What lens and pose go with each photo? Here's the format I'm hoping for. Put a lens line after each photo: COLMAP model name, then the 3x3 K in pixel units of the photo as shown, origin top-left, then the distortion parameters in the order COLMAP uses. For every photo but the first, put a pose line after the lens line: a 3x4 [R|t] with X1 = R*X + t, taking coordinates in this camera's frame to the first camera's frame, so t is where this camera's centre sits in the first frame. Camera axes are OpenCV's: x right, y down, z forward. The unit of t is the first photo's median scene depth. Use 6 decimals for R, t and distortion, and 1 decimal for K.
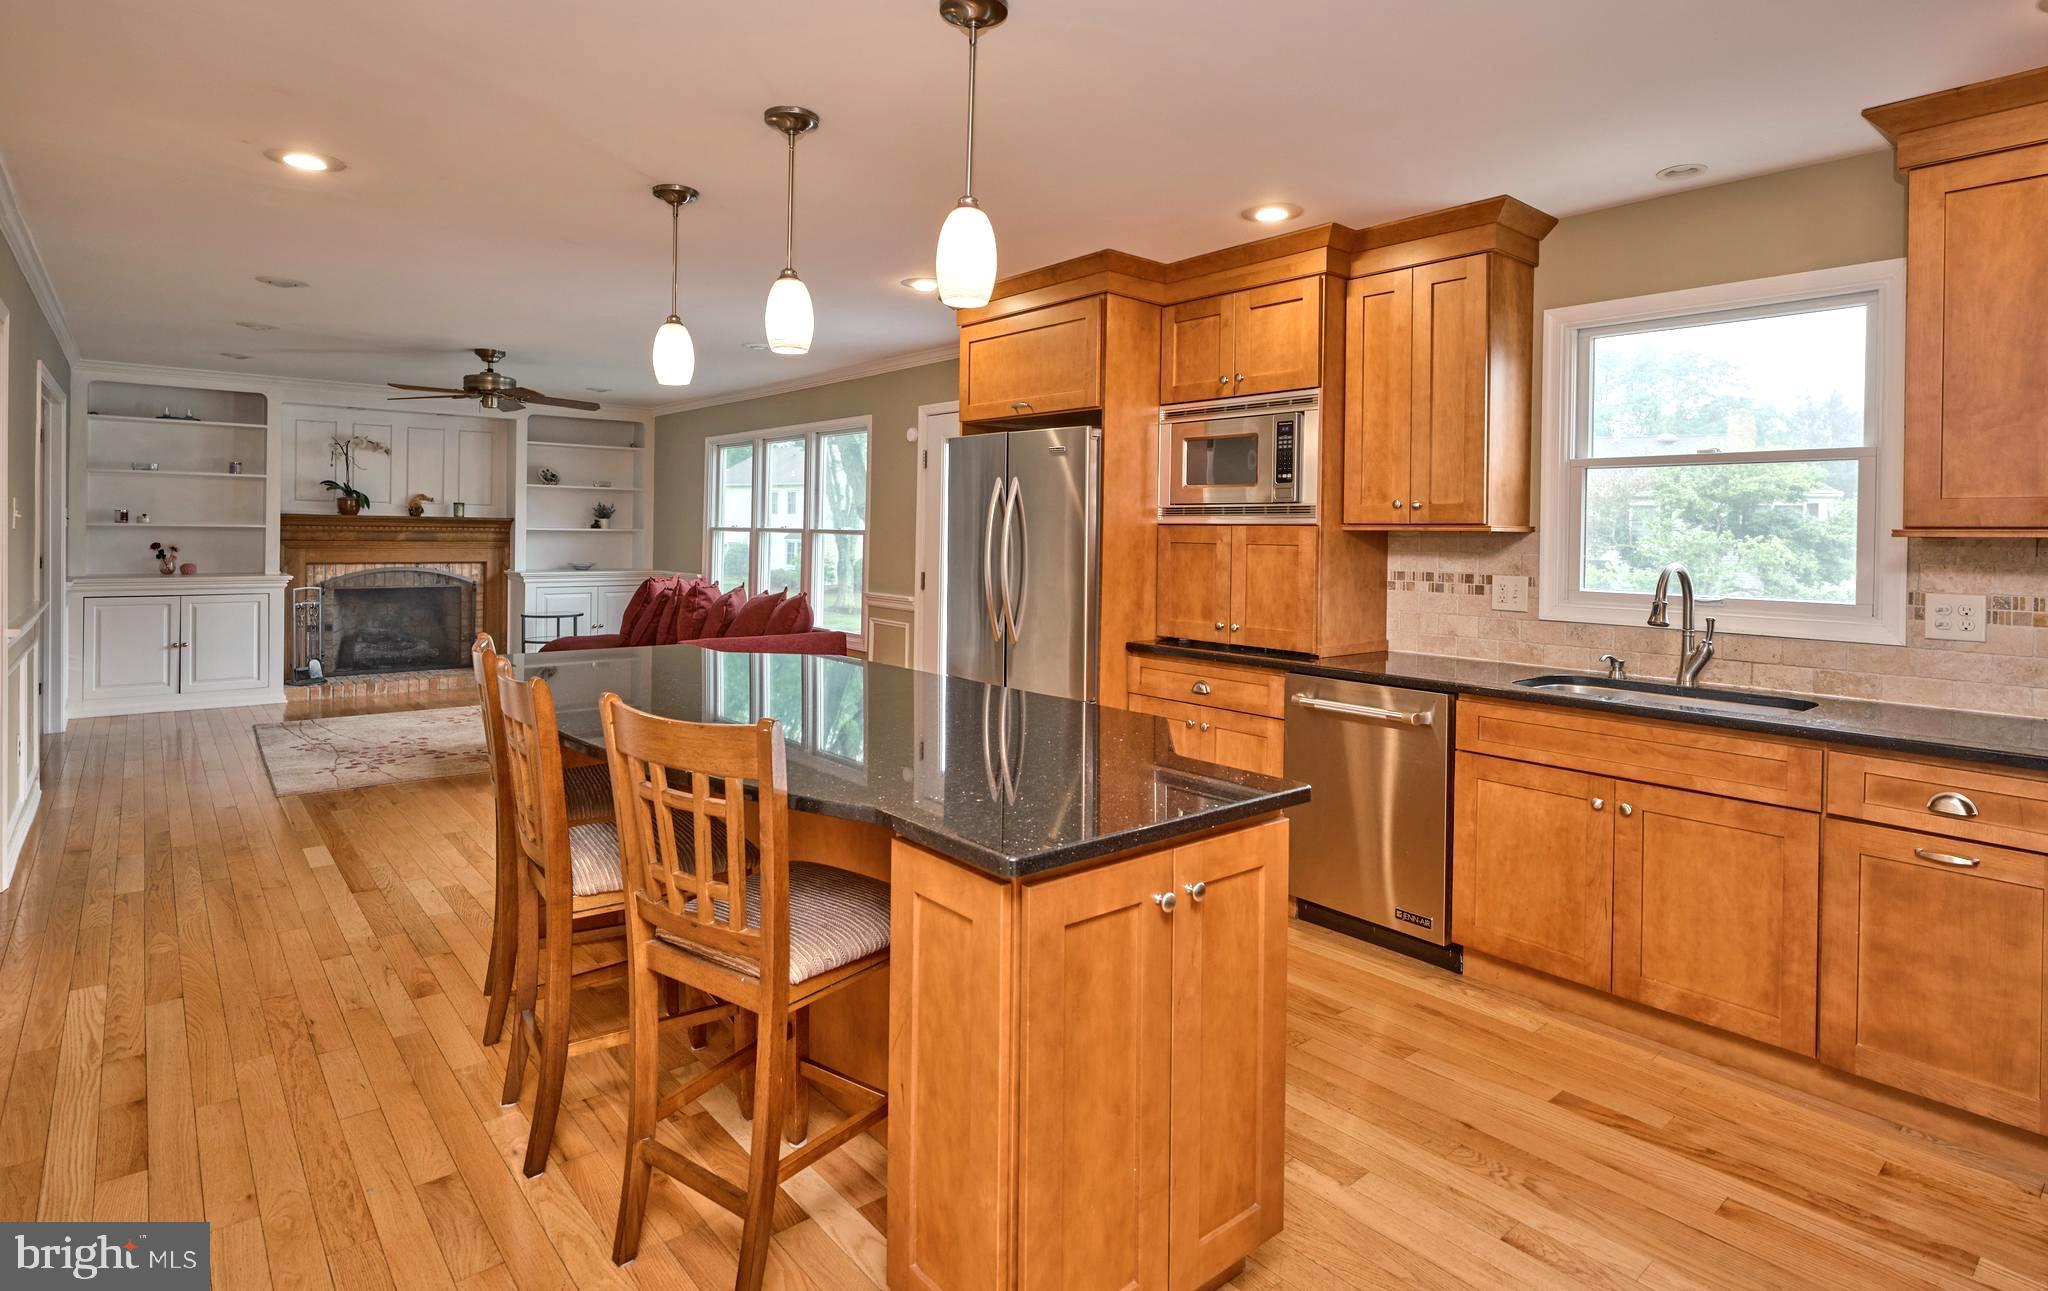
lens RADIAL K [[1079.8, 0, 1013.6], [0, 1079.8, 558.7], [0, 0, 1]] dist [0.020694, -0.002034]
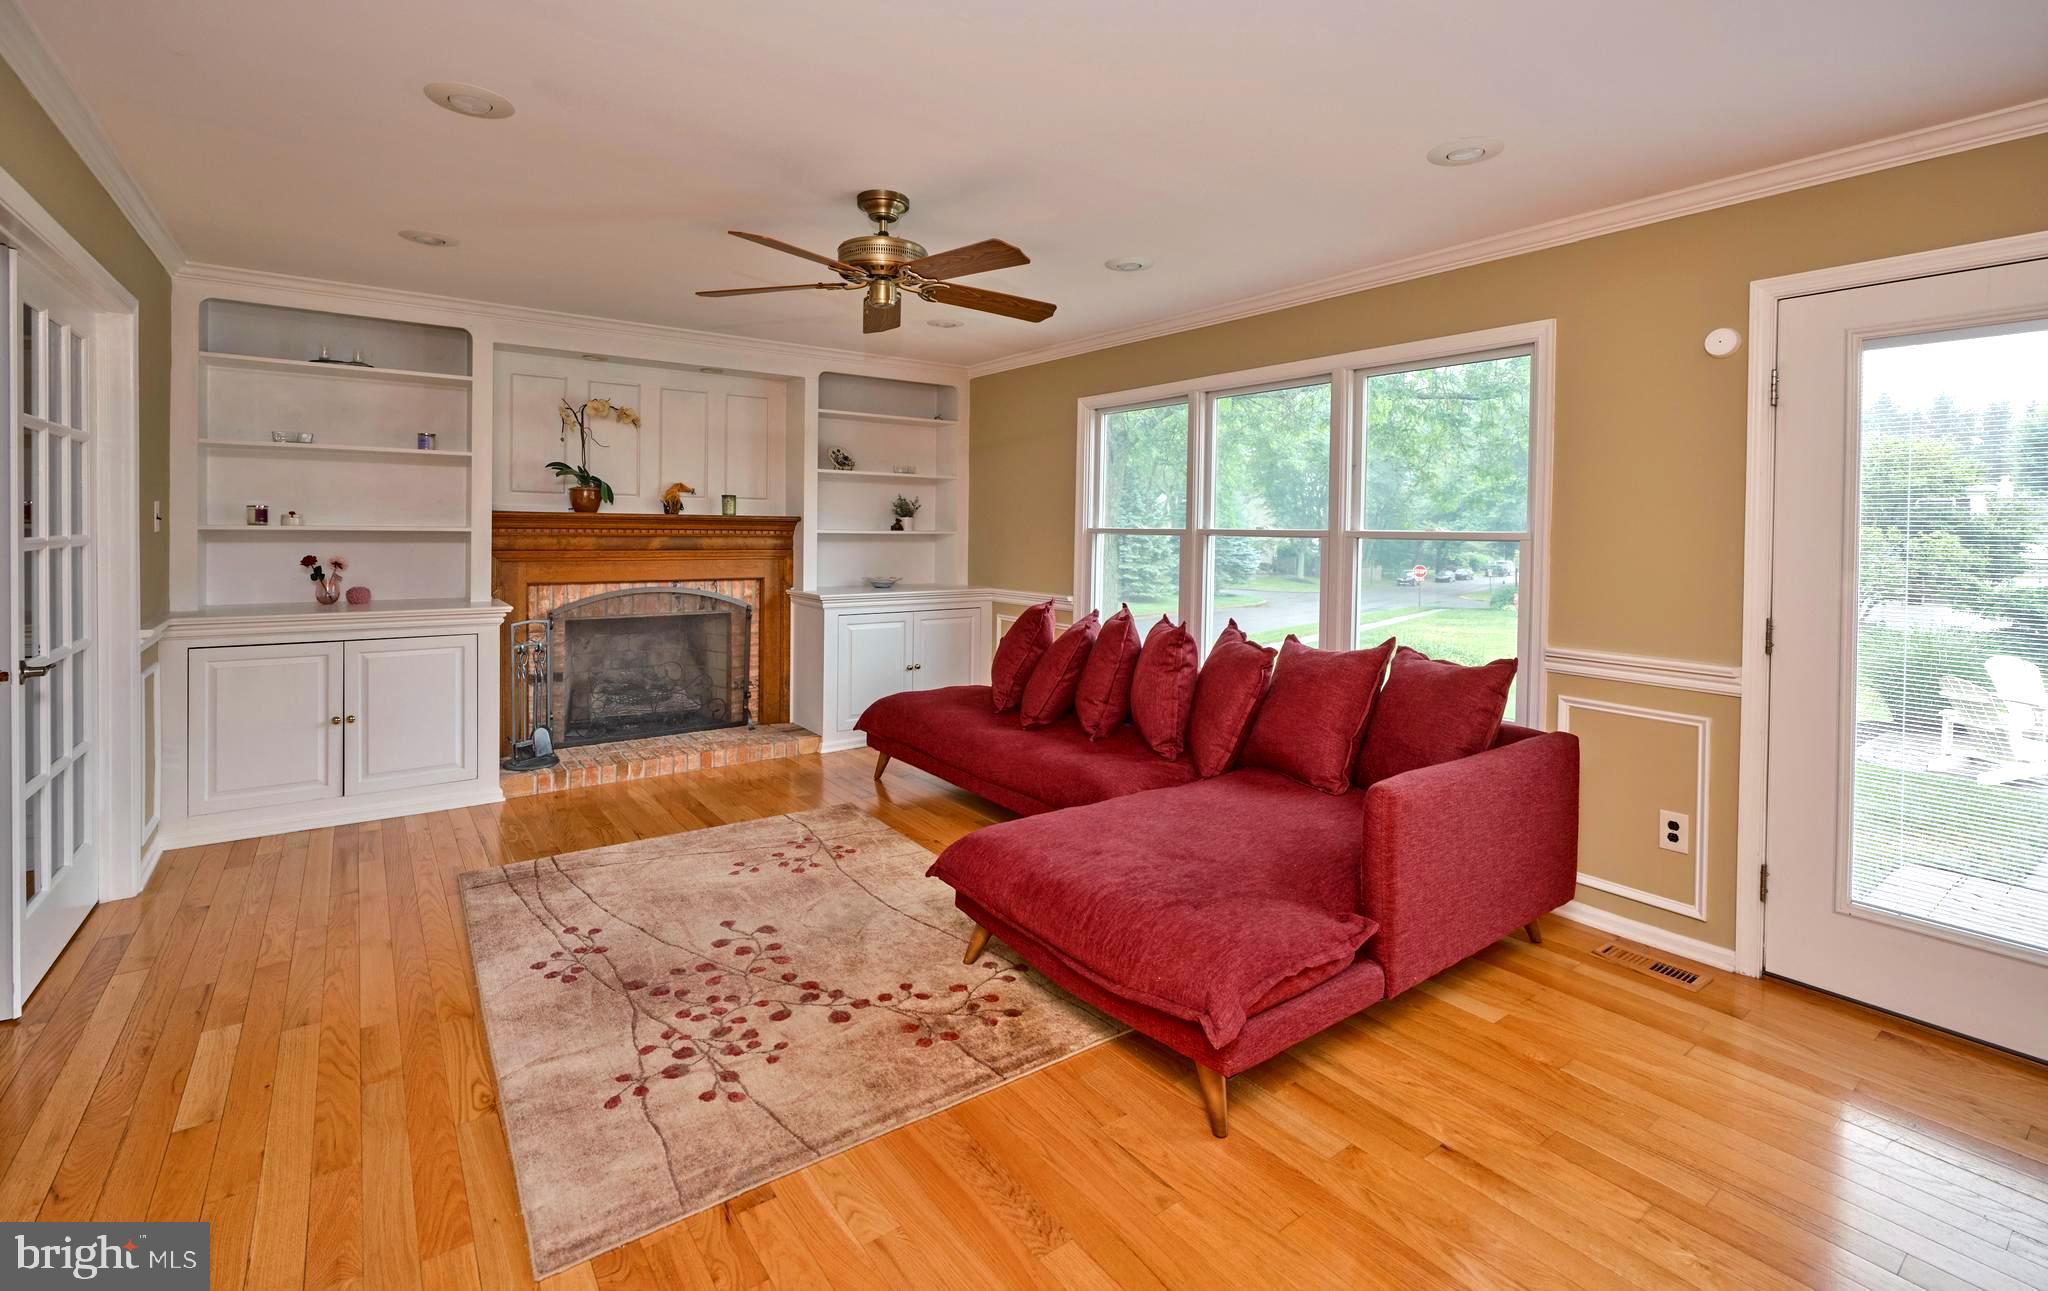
lens RADIAL K [[910.8, 0, 1030.5], [0, 910.8, 560.8], [0, 0, 1]] dist [-0.001383, -0.000328]
pose [[0.999188, -0.002074, -0.040229, -0.301516], [0.002383, 0.999968, 0.007648, -0.013443], [0.040212, -0.007737, 0.999161, 0.428672]]
